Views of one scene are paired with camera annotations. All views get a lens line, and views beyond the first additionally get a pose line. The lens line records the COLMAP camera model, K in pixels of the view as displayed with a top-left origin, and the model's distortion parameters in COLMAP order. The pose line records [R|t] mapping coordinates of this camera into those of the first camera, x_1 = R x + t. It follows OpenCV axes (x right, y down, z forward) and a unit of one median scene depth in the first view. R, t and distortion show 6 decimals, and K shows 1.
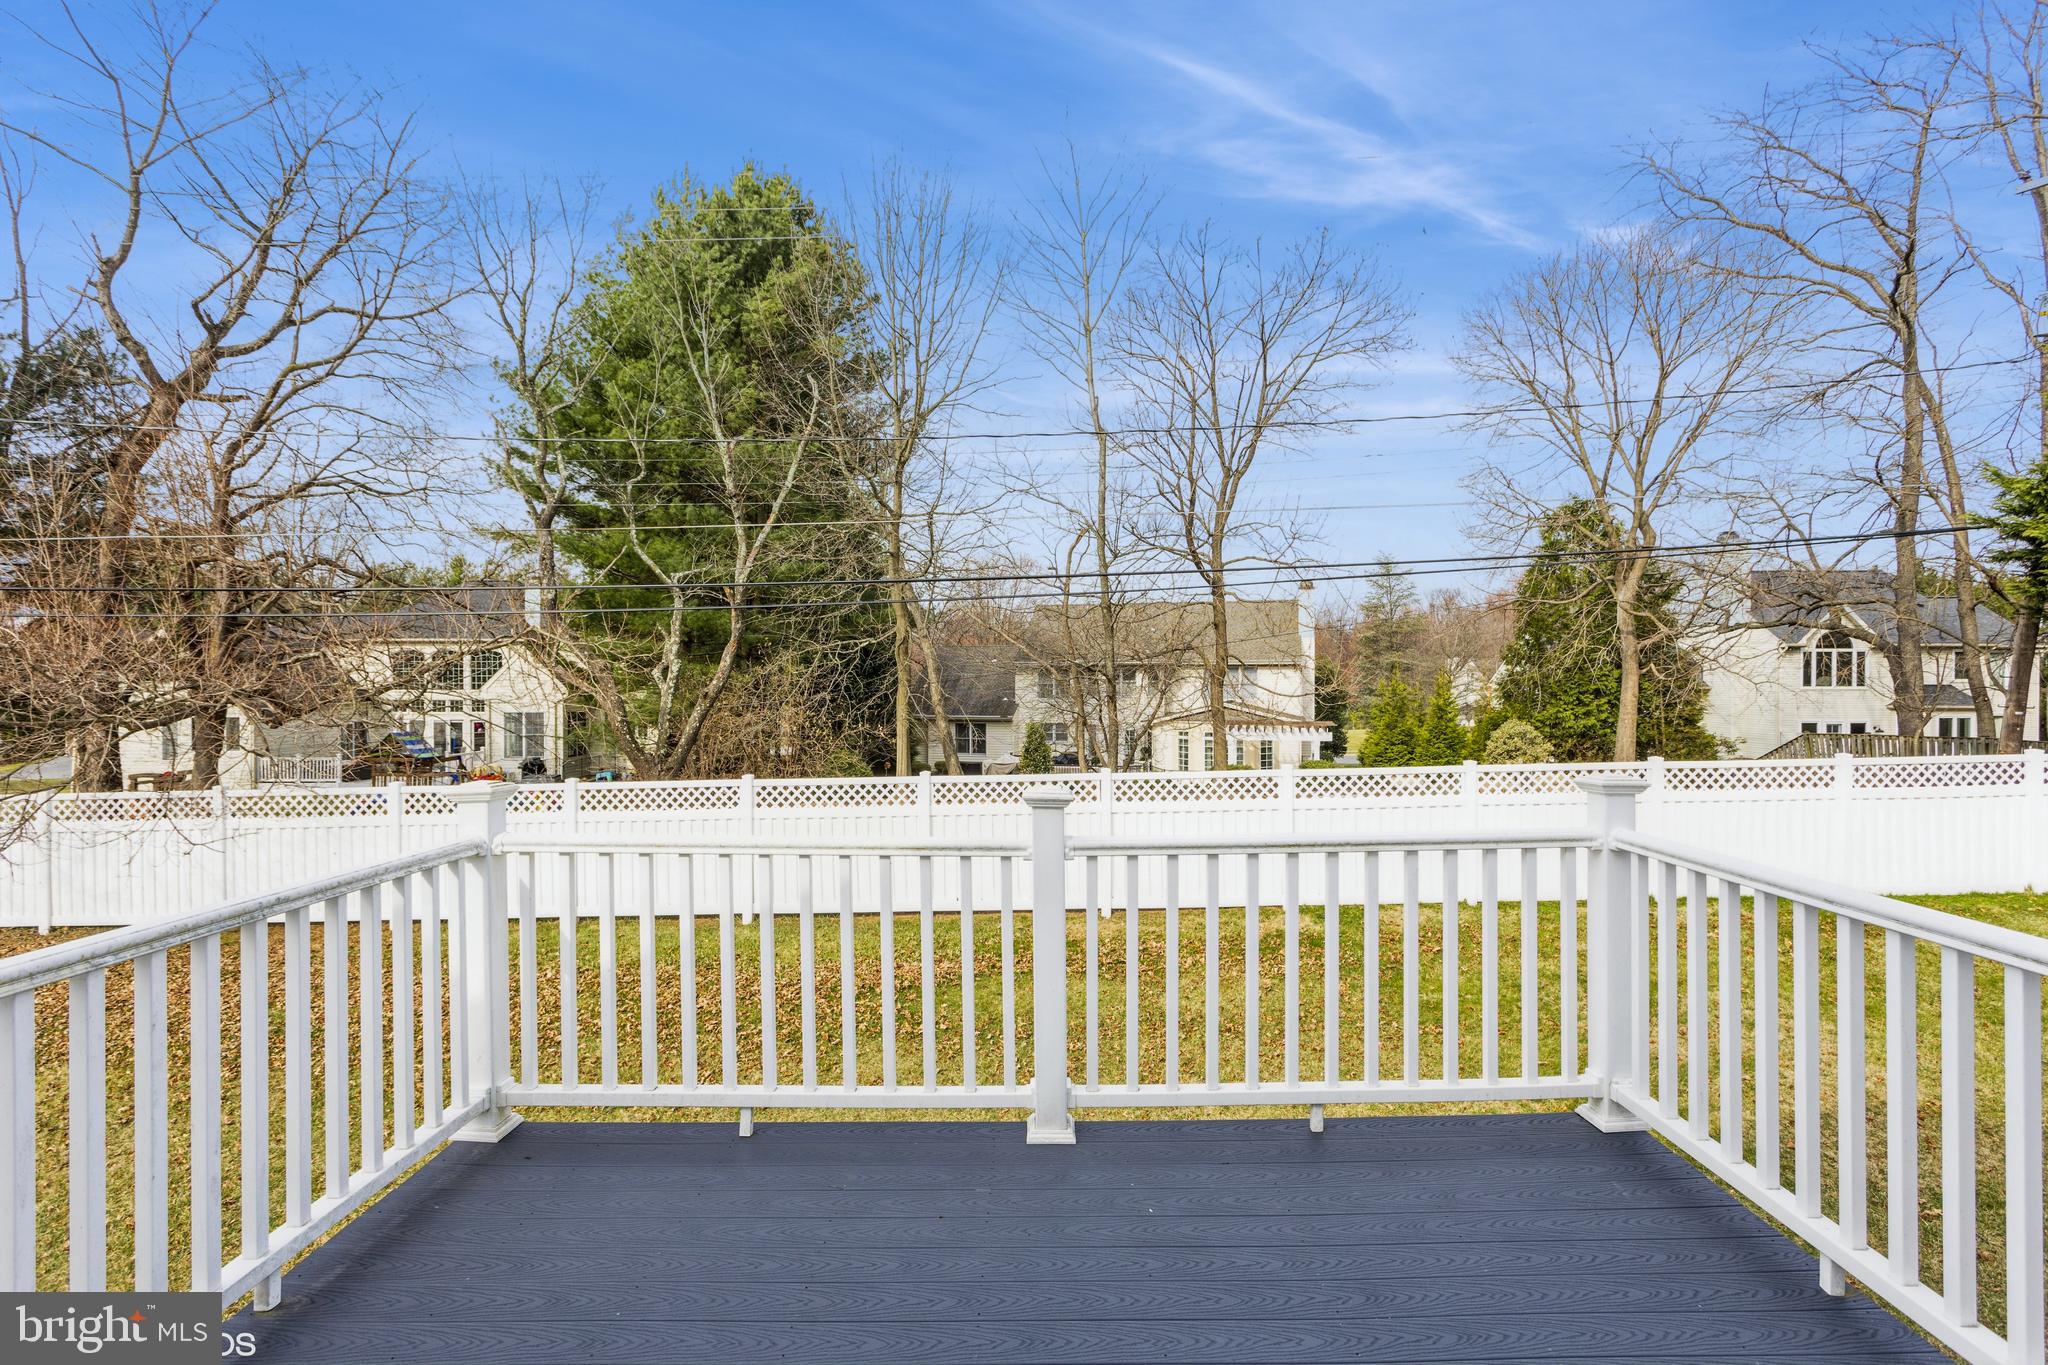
lens RADIAL K [[976.7, 0, 1043.5], [0, 976.7, 687.1], [0, 0, 1]] dist [-0.001683, 0.003256]
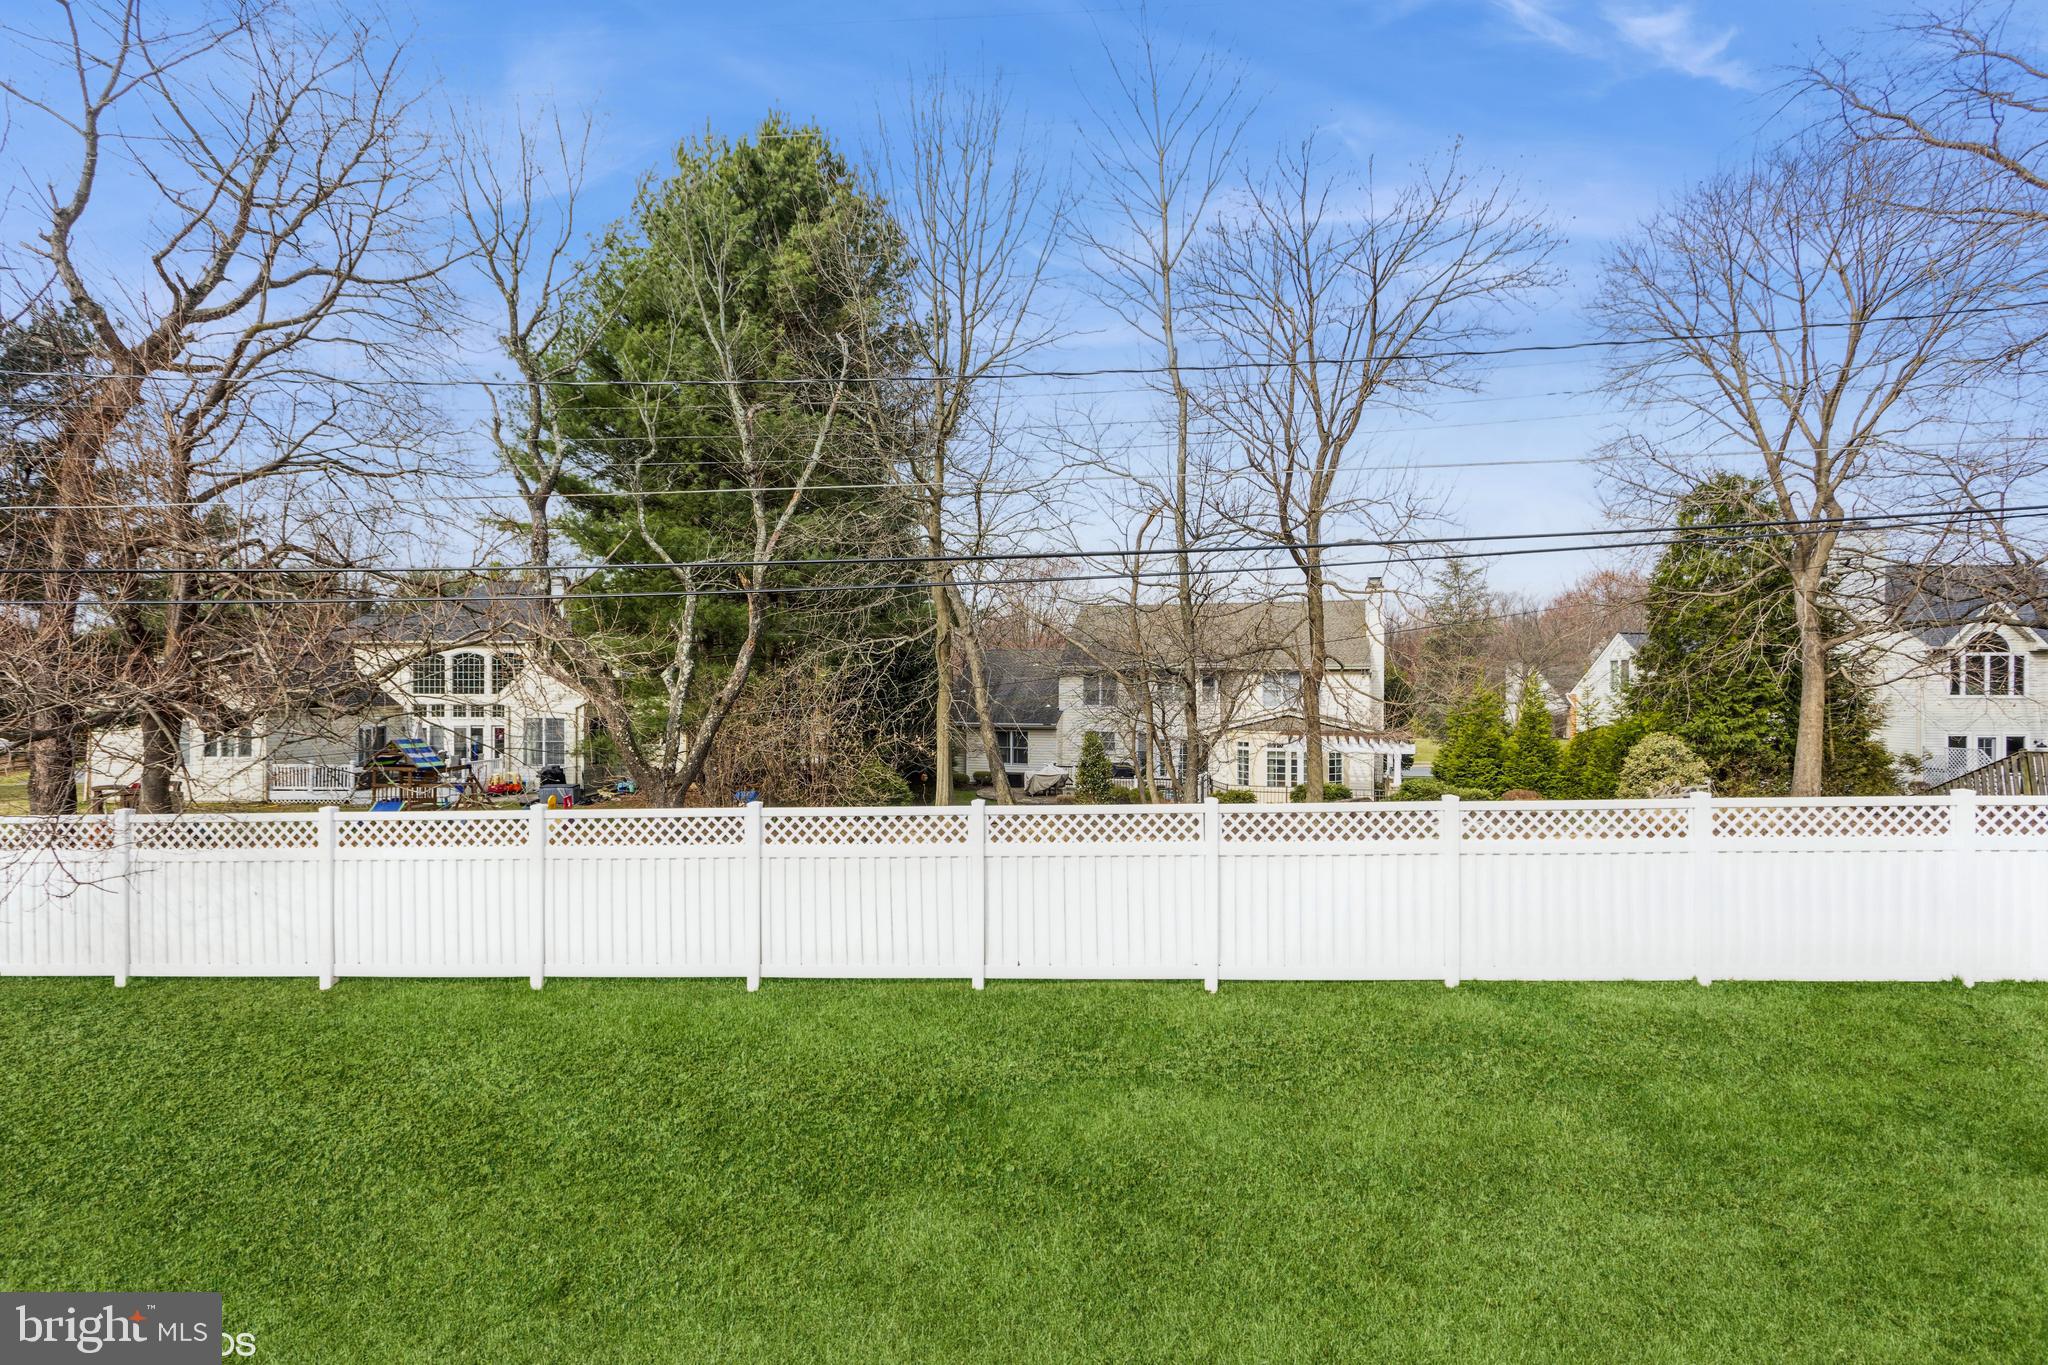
lens RADIAL K [[976.7, 0, 1029.4], [0, 976.7, 693.6], [0, 0, 1]] dist [-0.001683, 0.003256]
pose [[0.998784, 0.003259, -0.049185, -0.025914], [-0.003246, 0.999995, 0.000334, 0.000647], [0.049185, -0.000173, 0.998790, 0.137409]]
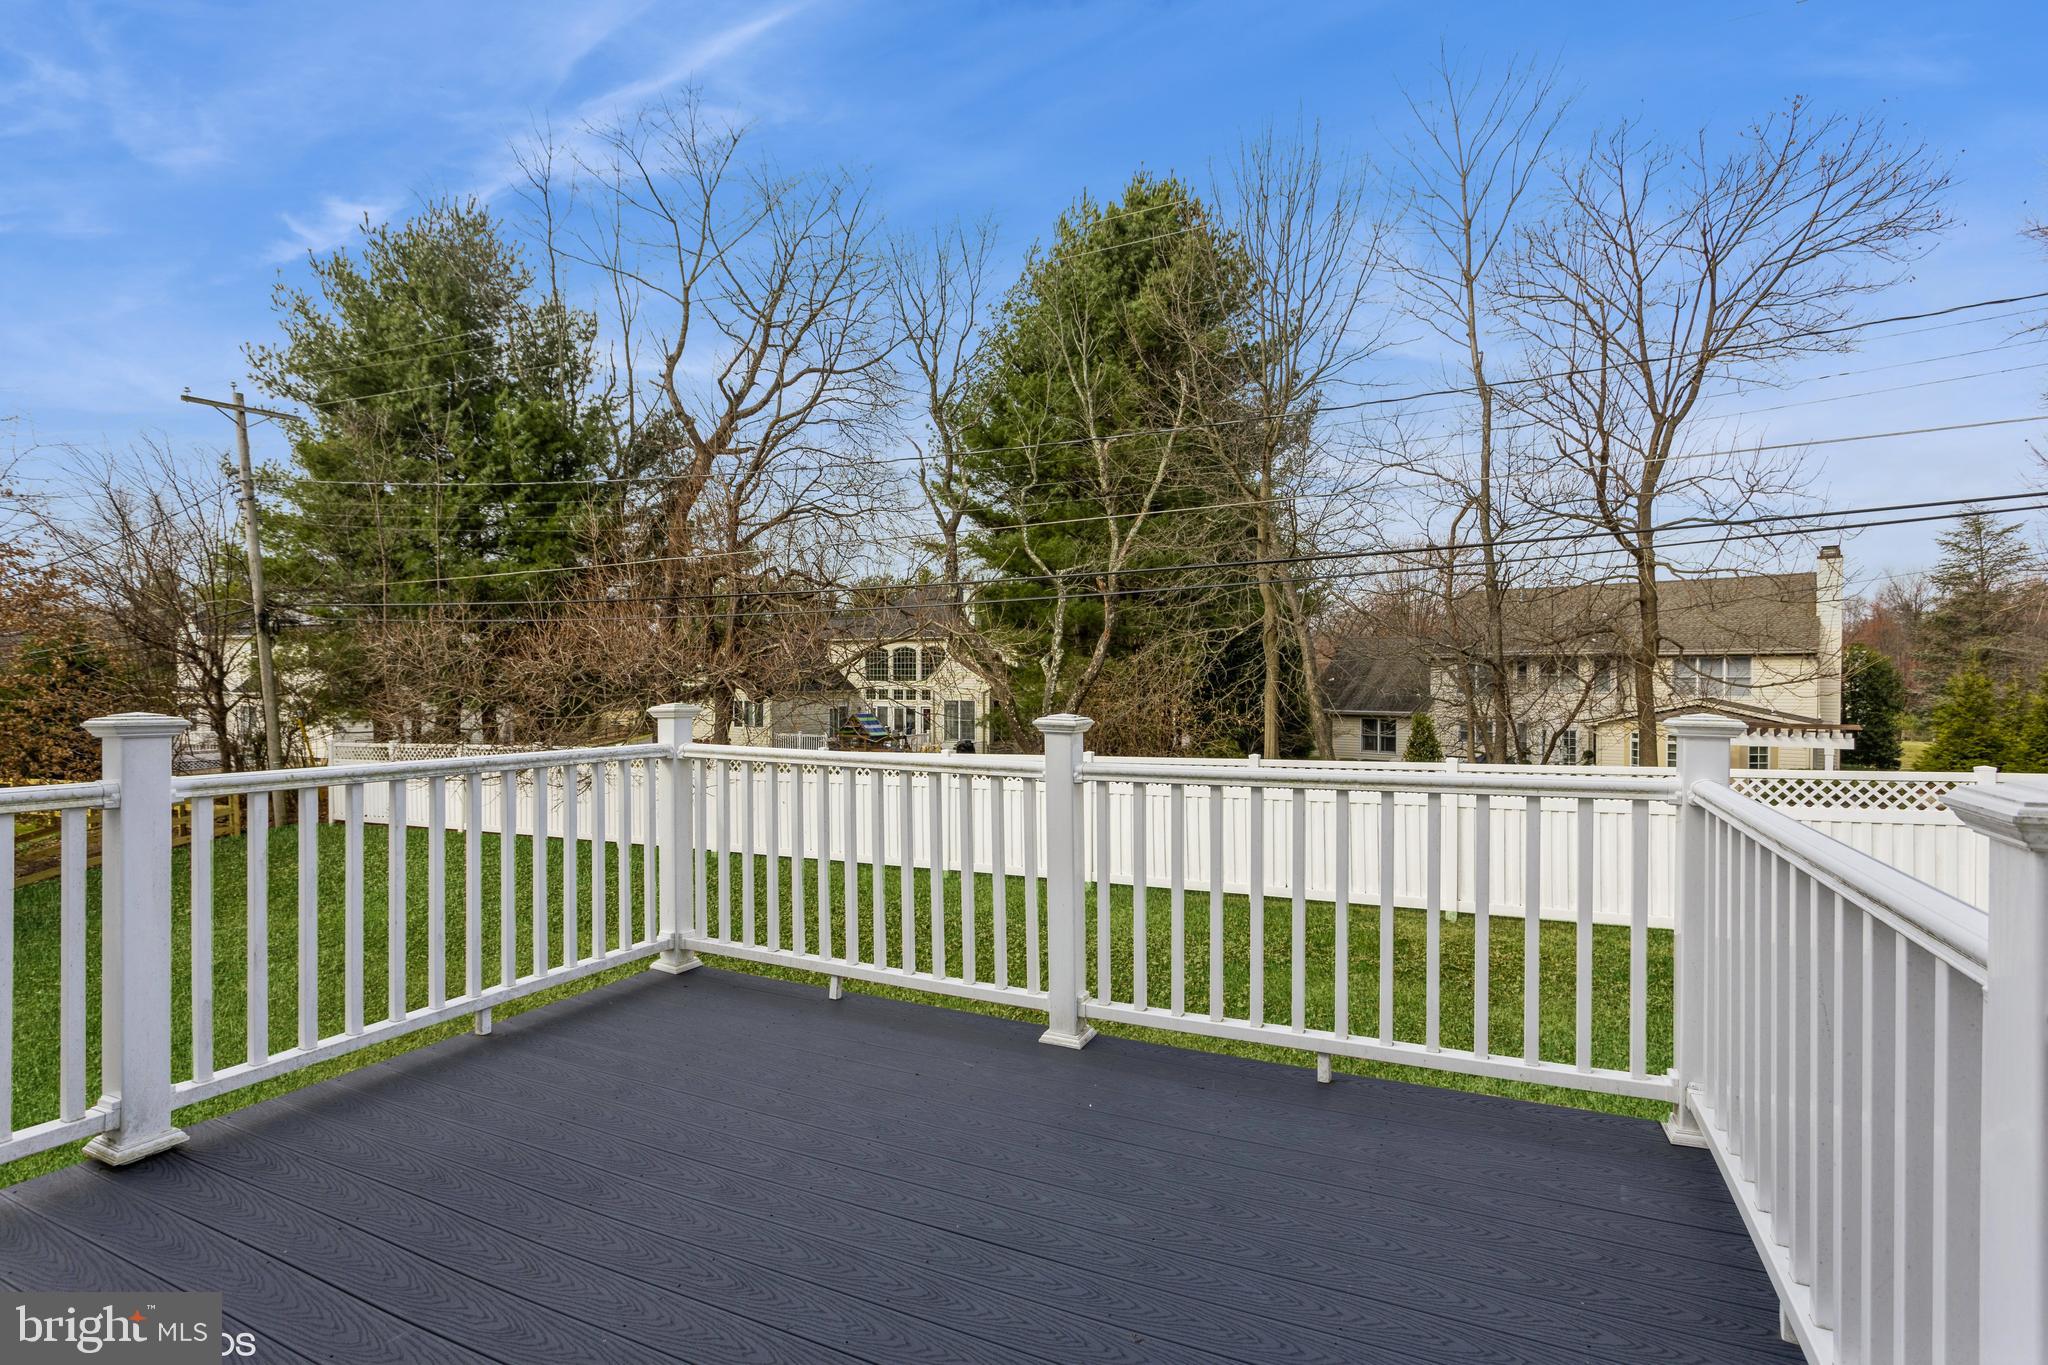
lens RADIAL K [[976.7, 0, 1018.2], [0, 976.7, 689.3], [0, 0, 1]] dist [-0.001683, 0.003256]
pose [[0.897952, 0.007727, -0.440025, 0.062717], [-0.005598, 0.999966, 0.006136, 0.009739], [0.440057, -0.003046, 0.897964, 0.001937]]
